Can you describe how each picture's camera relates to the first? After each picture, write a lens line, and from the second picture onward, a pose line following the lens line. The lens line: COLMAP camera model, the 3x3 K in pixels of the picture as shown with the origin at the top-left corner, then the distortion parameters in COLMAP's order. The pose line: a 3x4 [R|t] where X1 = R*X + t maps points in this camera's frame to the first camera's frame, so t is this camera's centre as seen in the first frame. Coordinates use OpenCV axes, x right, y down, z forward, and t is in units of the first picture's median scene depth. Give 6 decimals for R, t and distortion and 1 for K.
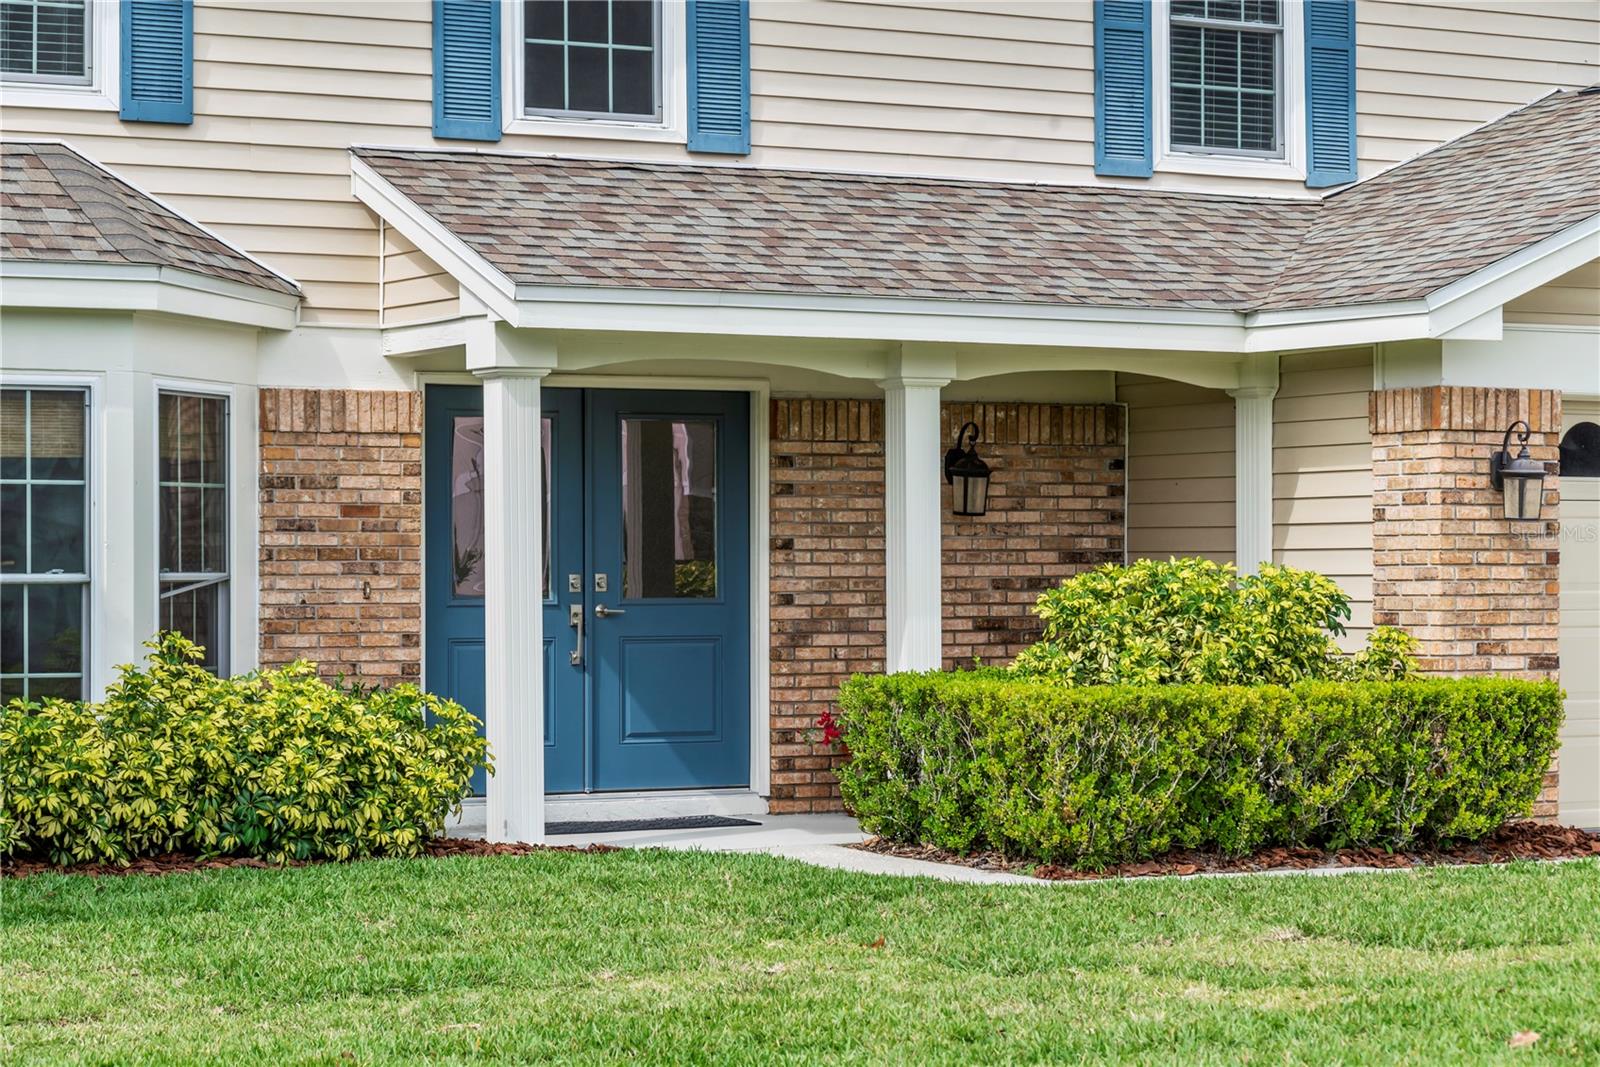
lens RADIAL K [[3741.8, 0, 800.0], [0, 3741.8, 533.4], [0, 0, 1]] dist [-0.036043, 0.000000]
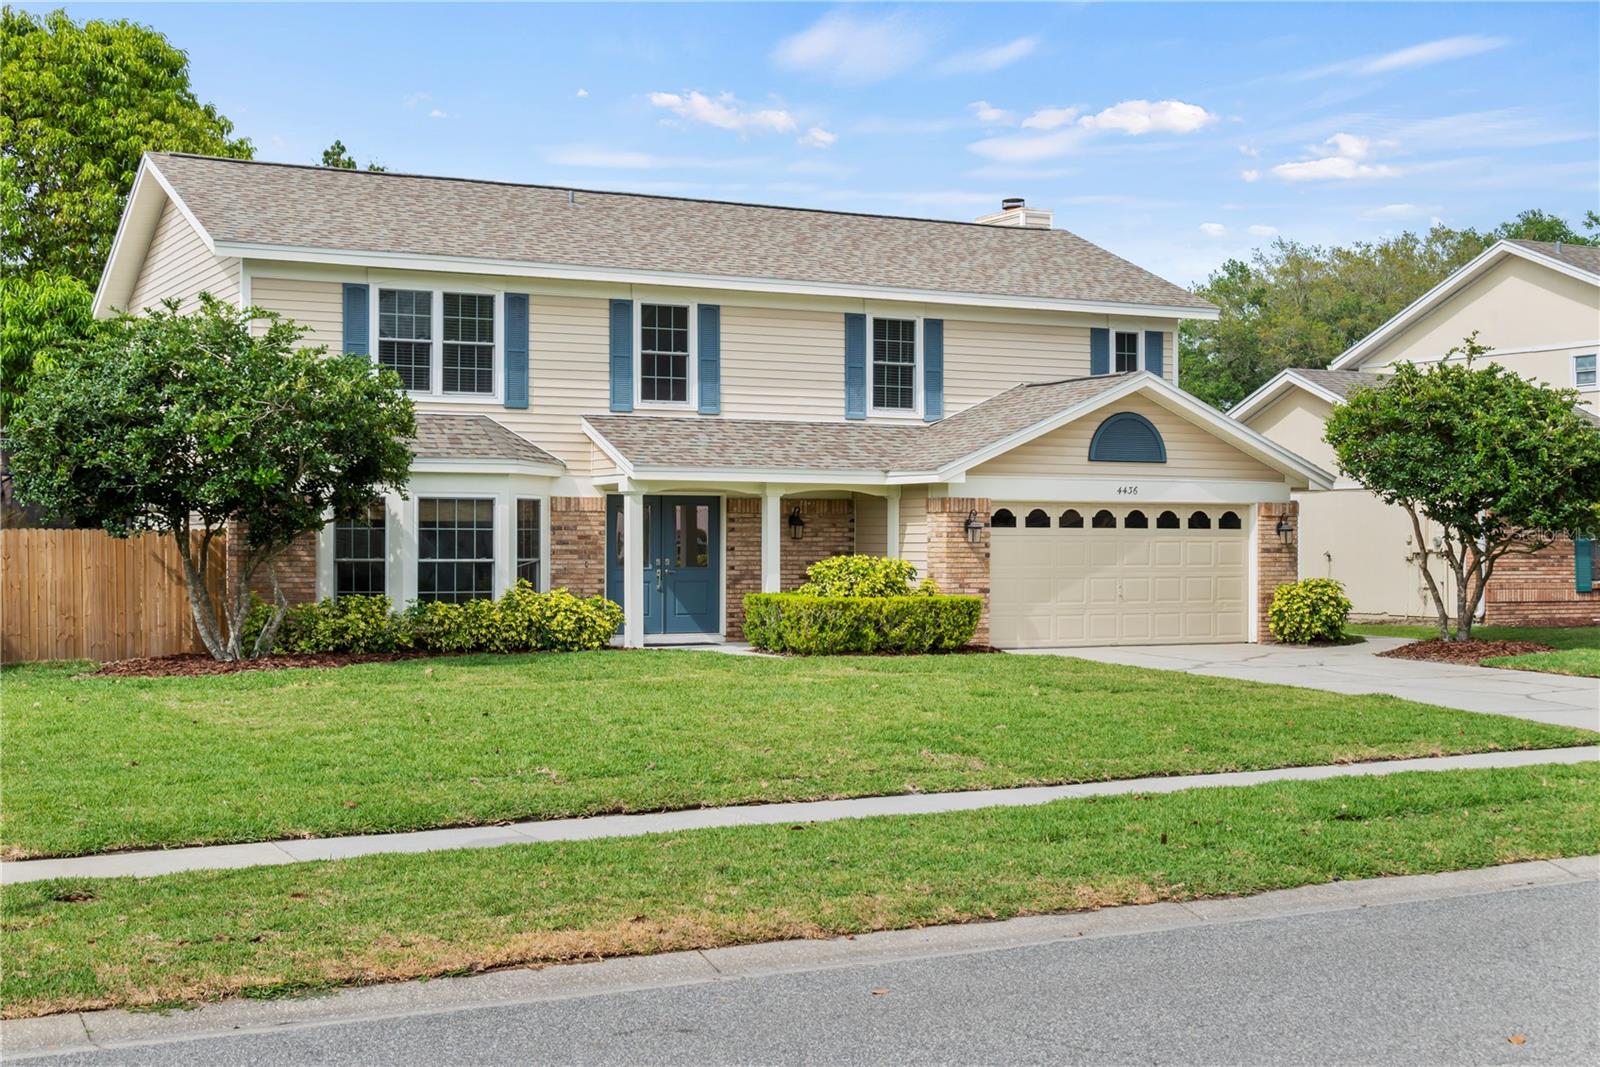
lens RADIAL K [[2041.2, 0, 799.8], [0, 2041.2, 535.1], [0, 0, 1]] dist [0.004141, 0.000000]
pose [[0.999612, 0.004244, -0.027515, 0.099431], [-0.004113, 0.999980, 0.004840, -0.016783], [0.027534, -0.004725, 0.999610, -0.624406]]
